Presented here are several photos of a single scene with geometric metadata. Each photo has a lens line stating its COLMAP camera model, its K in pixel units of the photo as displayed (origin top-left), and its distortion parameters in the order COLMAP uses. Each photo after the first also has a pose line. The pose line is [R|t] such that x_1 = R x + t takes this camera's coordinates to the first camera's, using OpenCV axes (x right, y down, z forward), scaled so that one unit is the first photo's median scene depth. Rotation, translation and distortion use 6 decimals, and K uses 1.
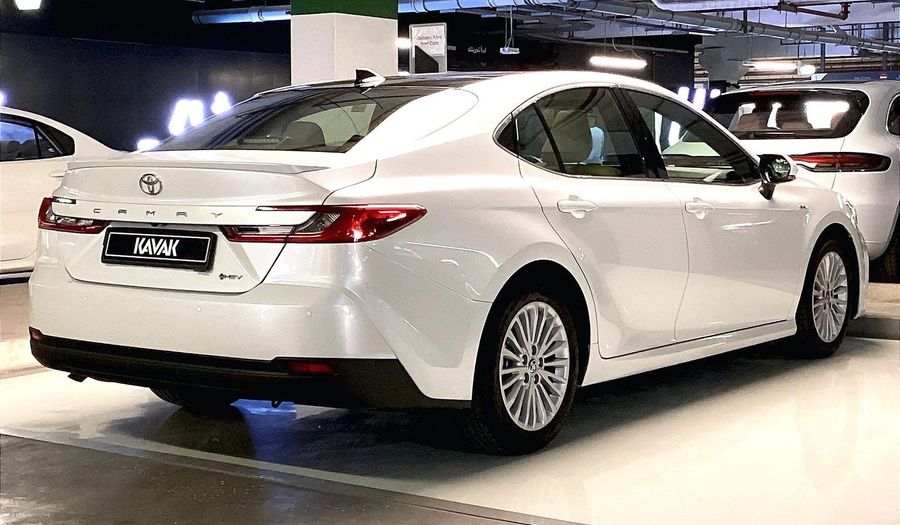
lens RADIAL K [[1492.8, 0, 450.0], [0, 1492.8, 262.5], [0, 0, 1]] dist [0.106812, 0.043084]
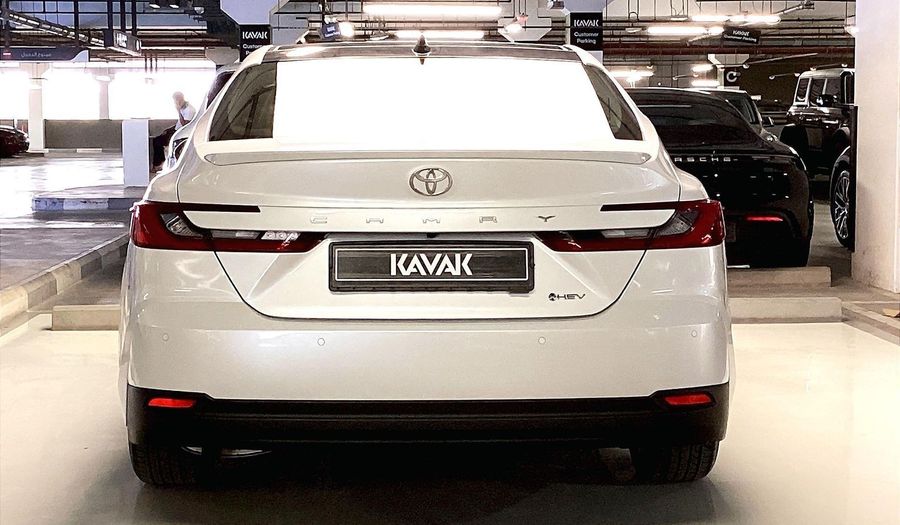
lens RADIAL K [[1592.9, 0, 450.0], [0, 1592.9, 262.5], [0, 0, 1]] dist [-0.004638, -0.028320]
pose [[0.786652, -0.067807, 0.613662, -0.678005], [0.050483, 0.997687, 0.045526, -0.047284], [-0.615330, -0.004833, 0.788255, 0.367209]]
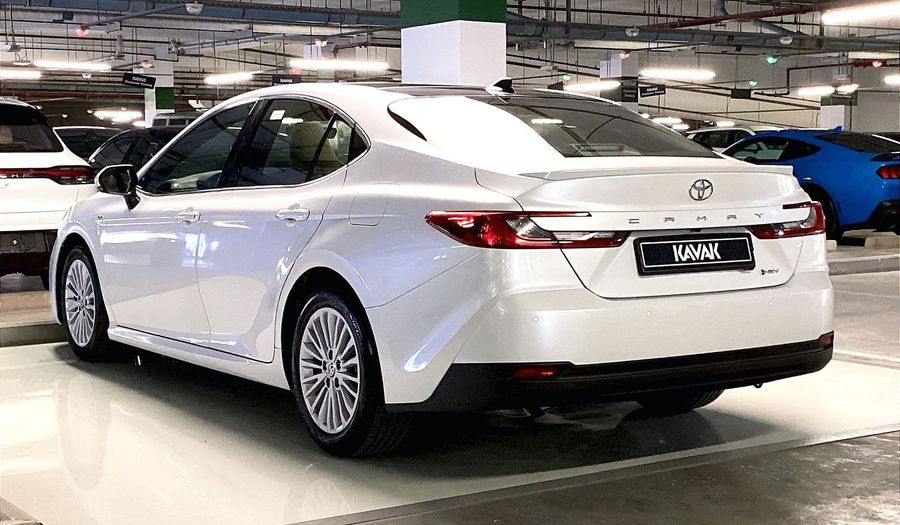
lens RADIAL K [[1492.8, 0, 450.0], [0, 1492.8, 262.5], [0, 0, 1]] dist [0.106812, 0.043084]
pose [[0.348534, -0.080690, 0.933816, -1.190660], [0.075308, 0.995477, 0.057911, -0.074059], [-0.934266, 0.050140, 0.353034, 0.802176]]
